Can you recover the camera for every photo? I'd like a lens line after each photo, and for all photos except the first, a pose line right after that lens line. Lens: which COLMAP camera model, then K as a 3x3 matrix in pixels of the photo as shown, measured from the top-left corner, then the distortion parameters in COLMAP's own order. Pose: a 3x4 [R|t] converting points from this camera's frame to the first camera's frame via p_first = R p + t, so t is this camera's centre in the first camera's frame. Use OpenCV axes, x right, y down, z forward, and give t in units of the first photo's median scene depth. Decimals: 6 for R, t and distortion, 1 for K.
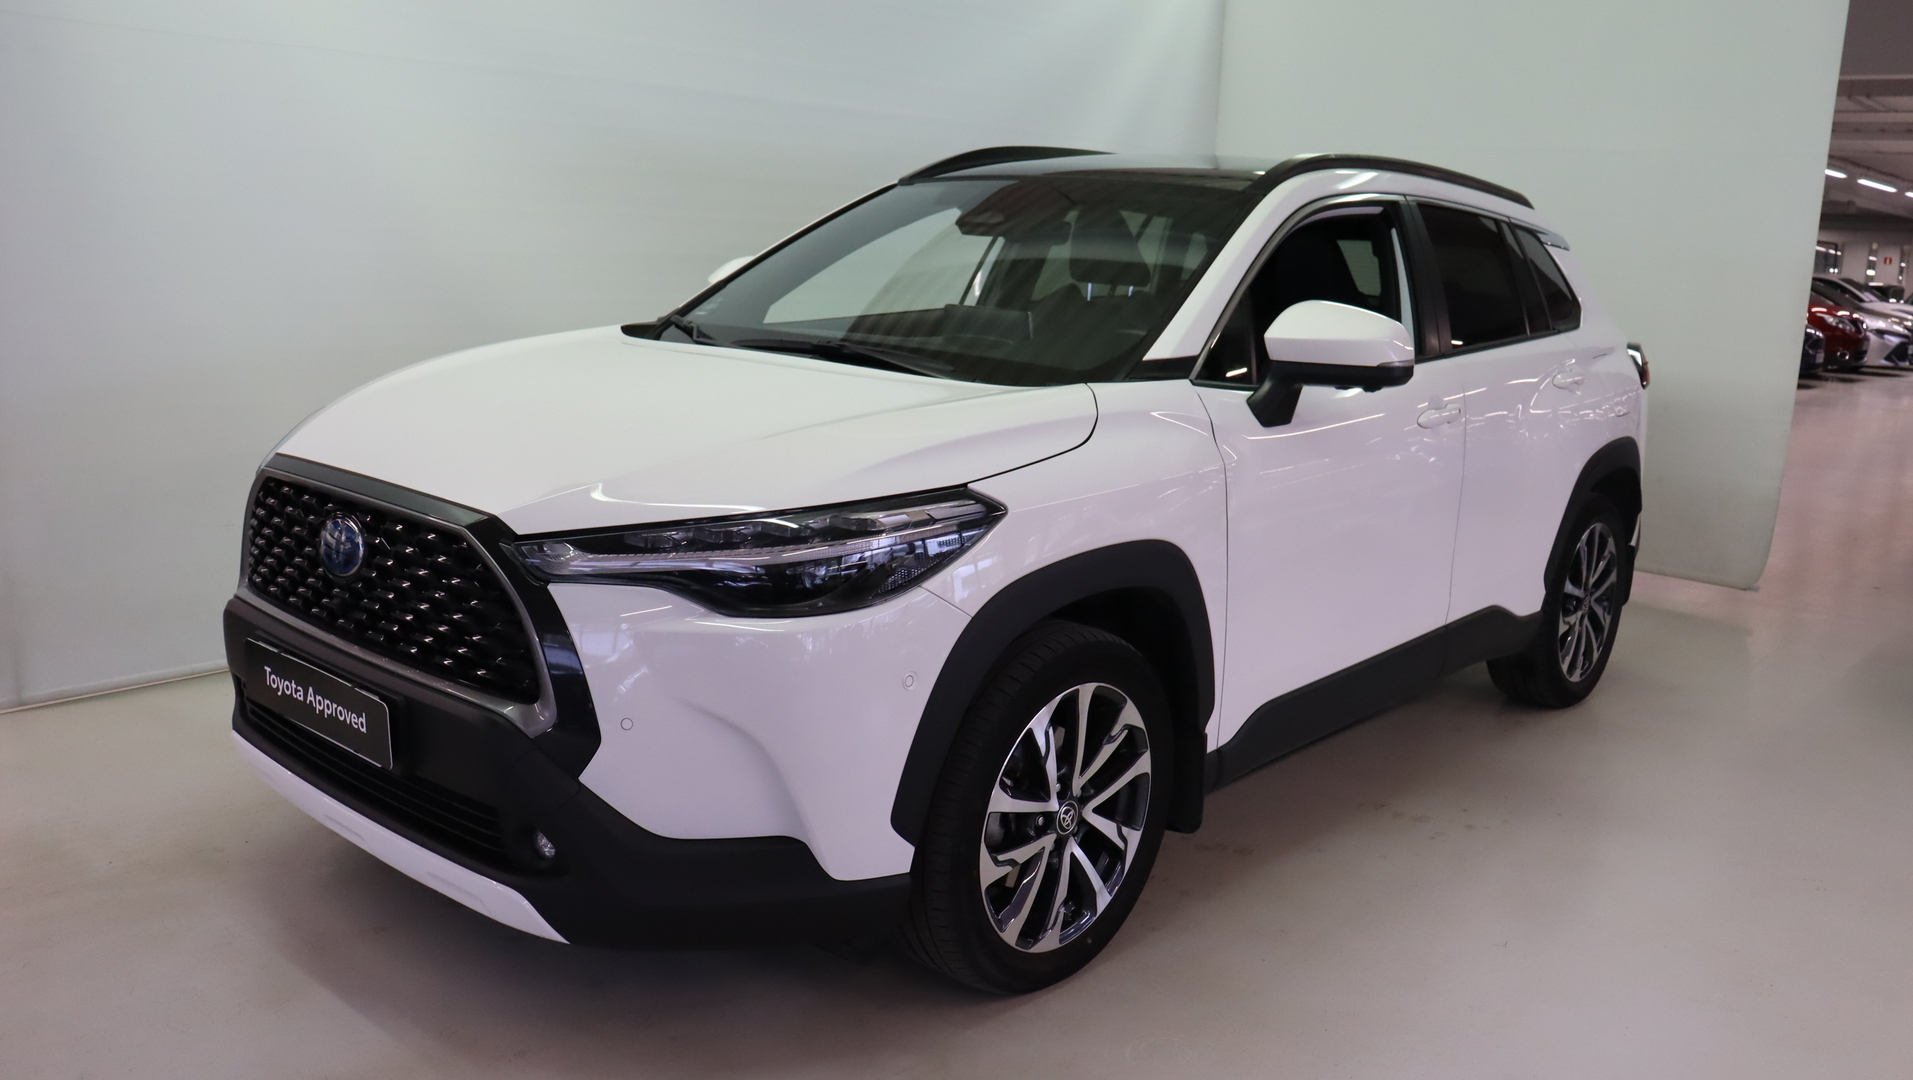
lens RADIAL K [[1580.5, 0, 958.4], [0, 1580.5, 533.6], [0, 0, 1]] dist [-0.163946, 0.143556]
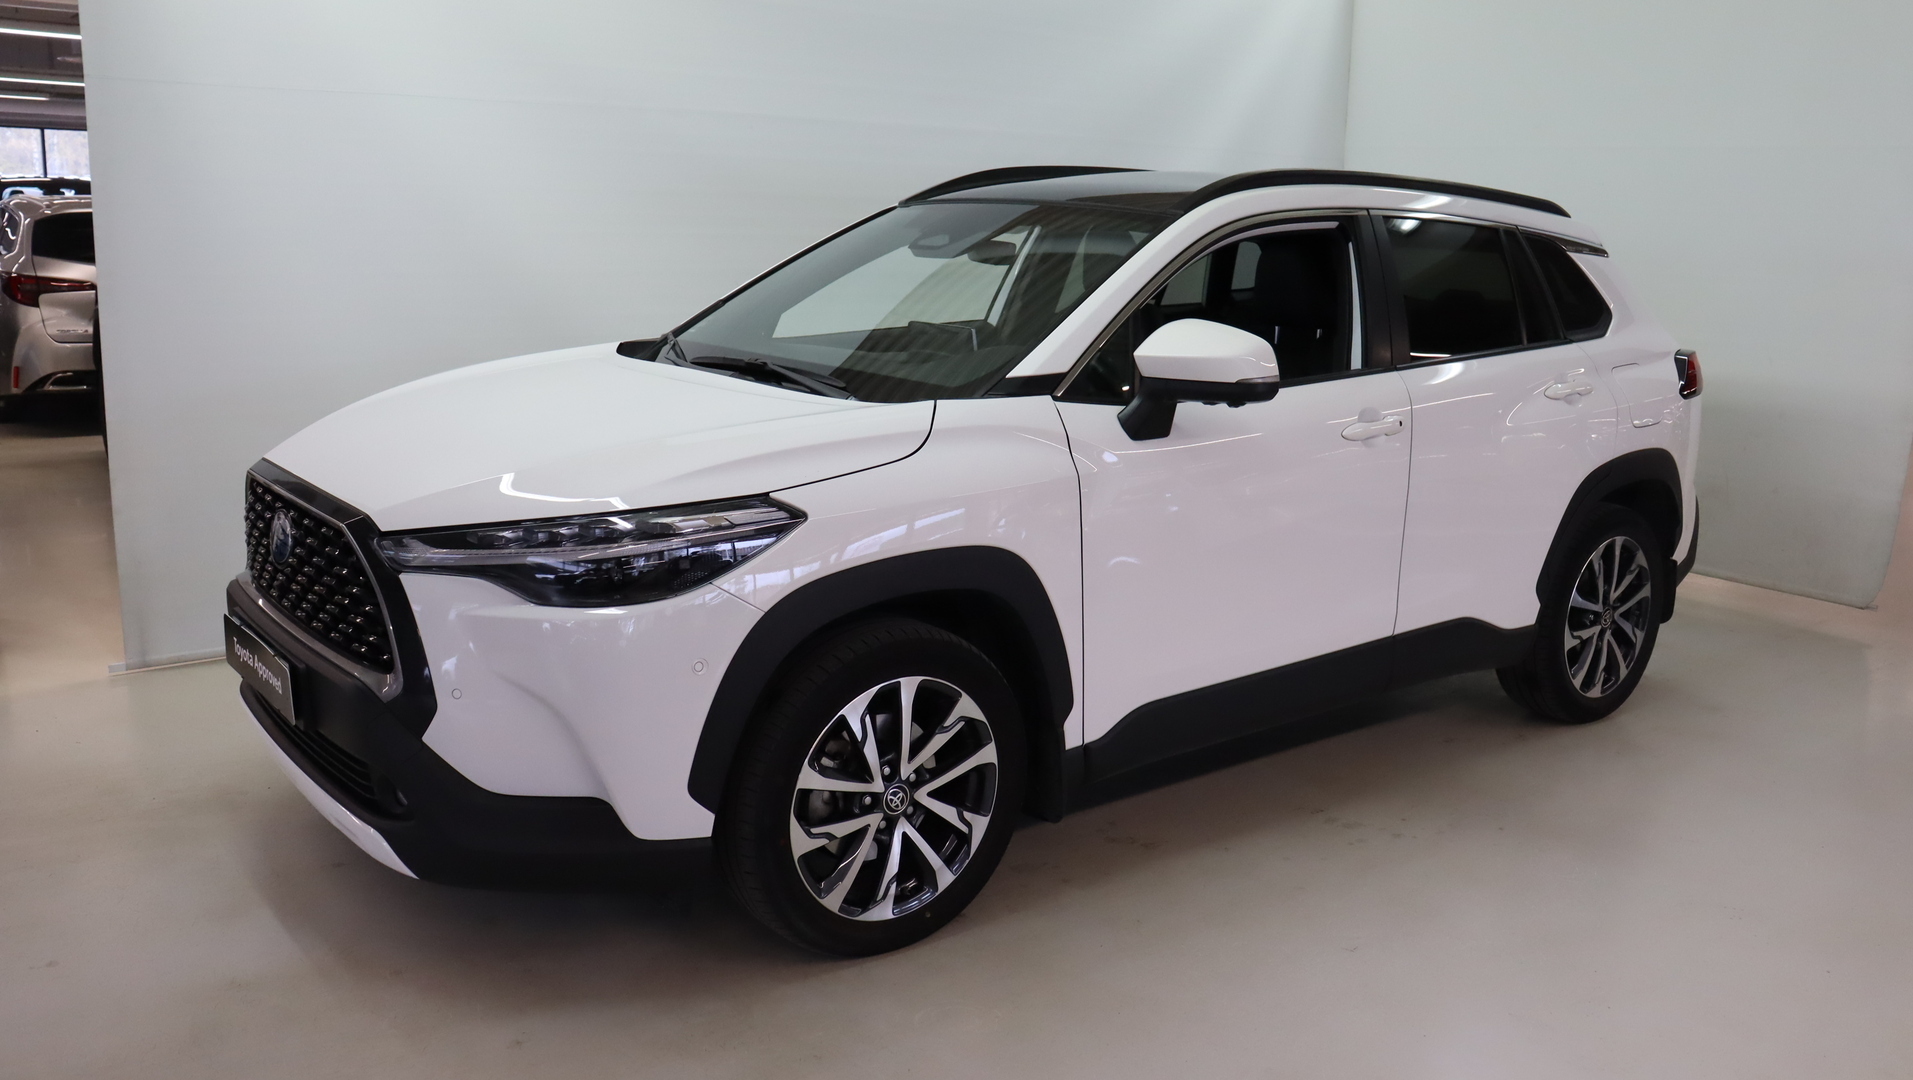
lens RADIAL K [[1580.5, 0, 955.3], [0, 1580.5, 523.4], [0, 0, 1]] dist [-0.163946, 0.143556]
pose [[0.981860, 0.016828, -0.188857, 0.297554], [-0.017609, 0.999842, -0.002453, -0.008168], [0.188786, 0.005734, 0.982001, -0.061495]]
